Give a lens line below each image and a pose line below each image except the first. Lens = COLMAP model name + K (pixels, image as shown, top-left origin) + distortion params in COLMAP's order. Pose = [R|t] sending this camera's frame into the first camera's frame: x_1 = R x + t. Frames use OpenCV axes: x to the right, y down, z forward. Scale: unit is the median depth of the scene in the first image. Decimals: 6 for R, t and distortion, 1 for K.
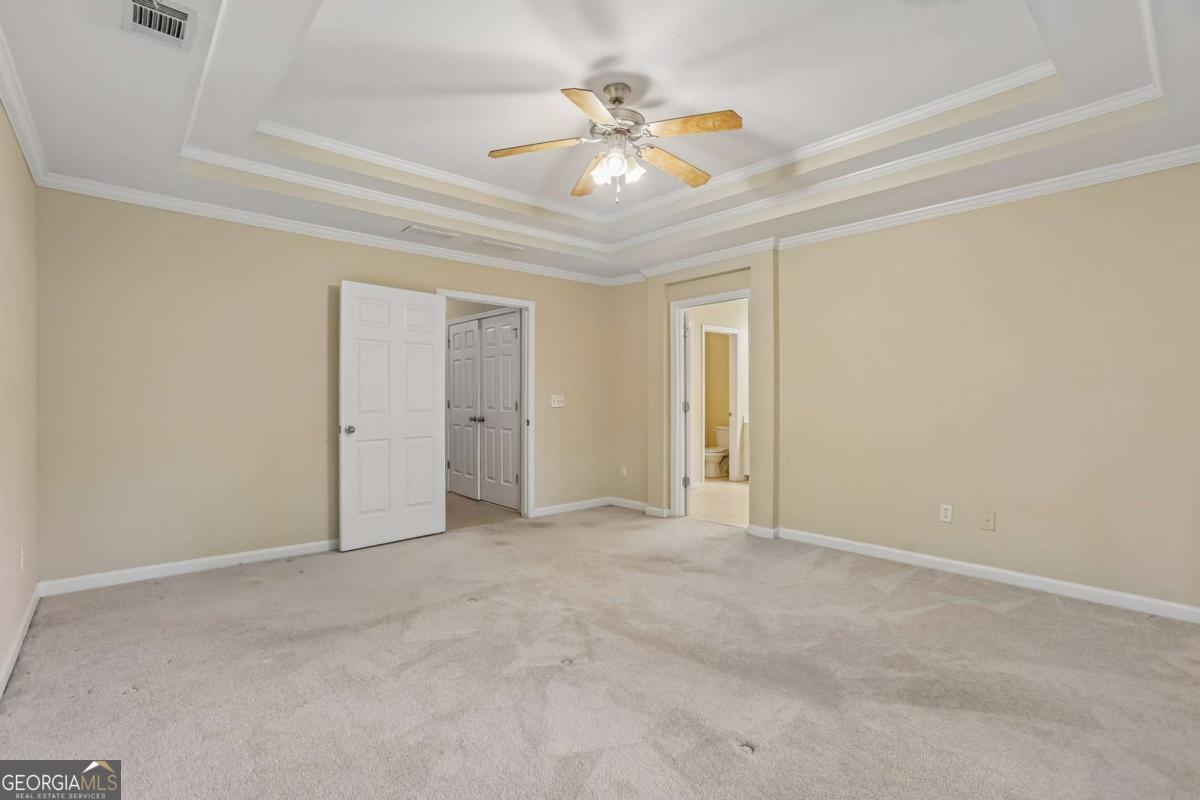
lens RADIAL K [[558.8, 0, 600.0], [0, 558.8, 400.0], [0, 0, 1]] dist [-0.064601, 0.033572]
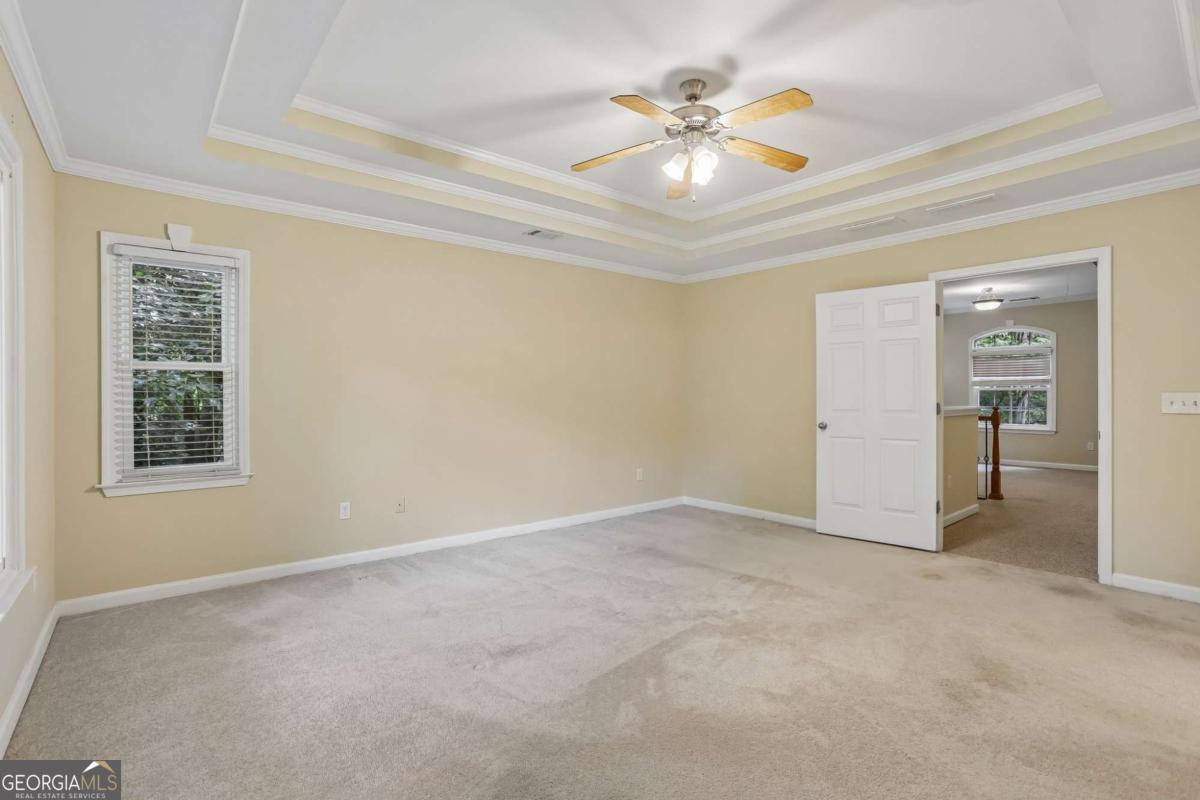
lens RADIAL K [[558.8, 0, 600.0], [0, 558.8, 400.0], [0, 0, 1]] dist [-0.064601, 0.033572]
pose [[-0.029793, 0.005775, -0.999539, 0.855812], [-0.001512, 0.999982, 0.005823, -0.005900], [0.999555, 0.001685, -0.029784, 0.721621]]
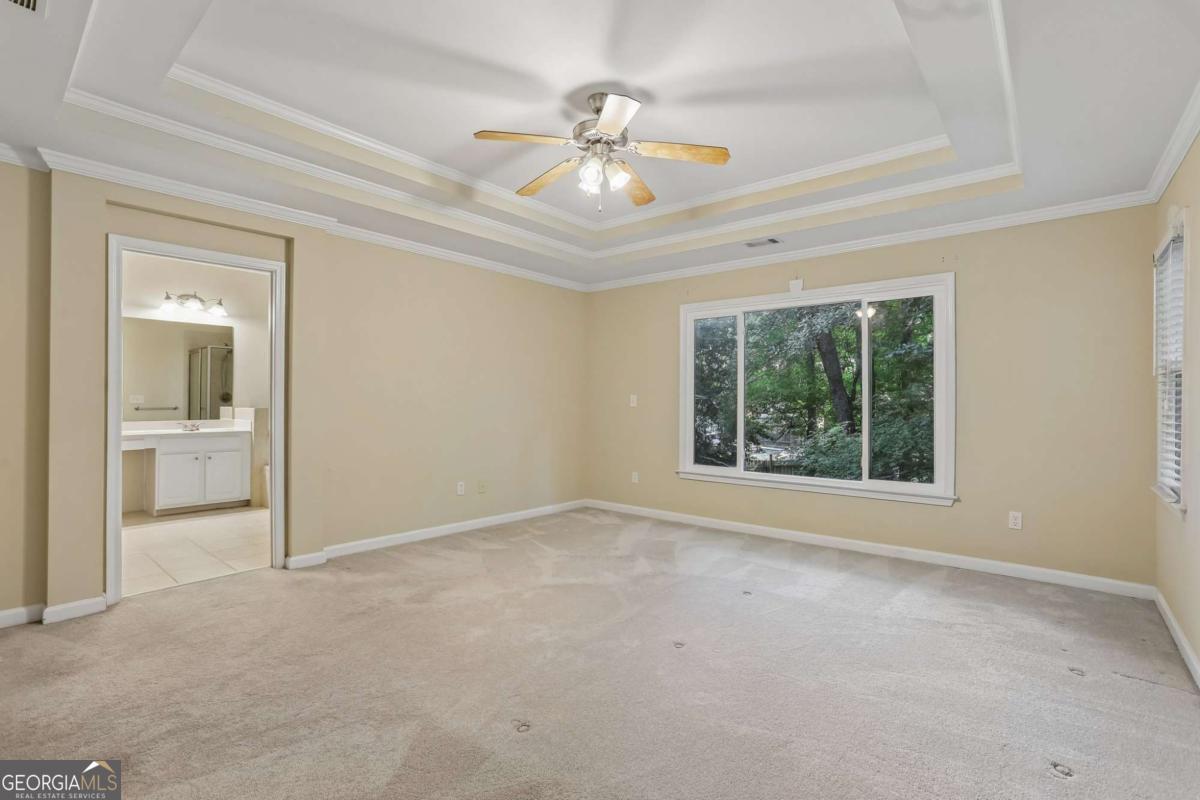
lens RADIAL K [[558.8, 0, 600.0], [0, 558.8, 400.0], [0, 0, 1]] dist [-0.064601, 0.033572]
pose [[-0.129938, 0.002777, 0.991518, -0.821655], [0.003973, 0.999990, -0.002280, 0.000032], [-0.991514, 0.003643, -0.129947, 0.945059]]
